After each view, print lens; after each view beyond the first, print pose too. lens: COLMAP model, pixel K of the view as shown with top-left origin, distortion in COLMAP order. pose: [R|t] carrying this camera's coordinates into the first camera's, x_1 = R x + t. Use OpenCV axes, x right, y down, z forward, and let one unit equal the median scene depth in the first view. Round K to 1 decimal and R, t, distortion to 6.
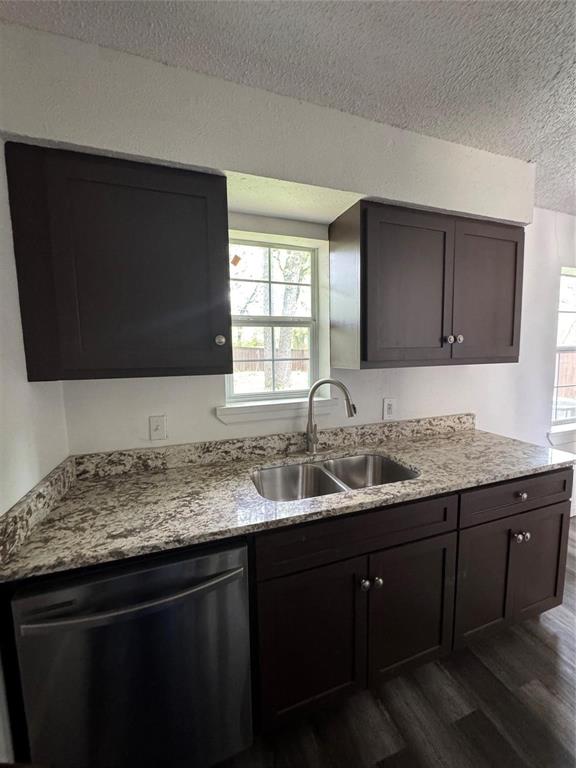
lens RADIAL K [[305.2, 0, 288.0], [0, 305.2, 384.0], [0, 0, 1]] dist [-0.004449, 0.000252]
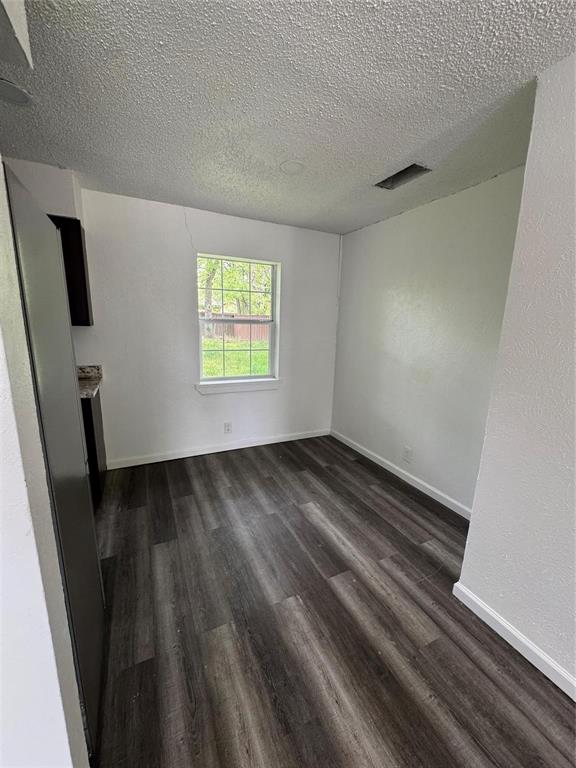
lens RADIAL K [[305.2, 0, 288.0], [0, 305.2, 384.0], [0, 0, 1]] dist [-0.004449, 0.000252]
pose [[0.991964, 0.025150, 0.123999, 1.677430], [-0.038311, 0.993742, 0.104928, 0.010100], [-0.120584, -0.108835, 0.986719, -0.503632]]
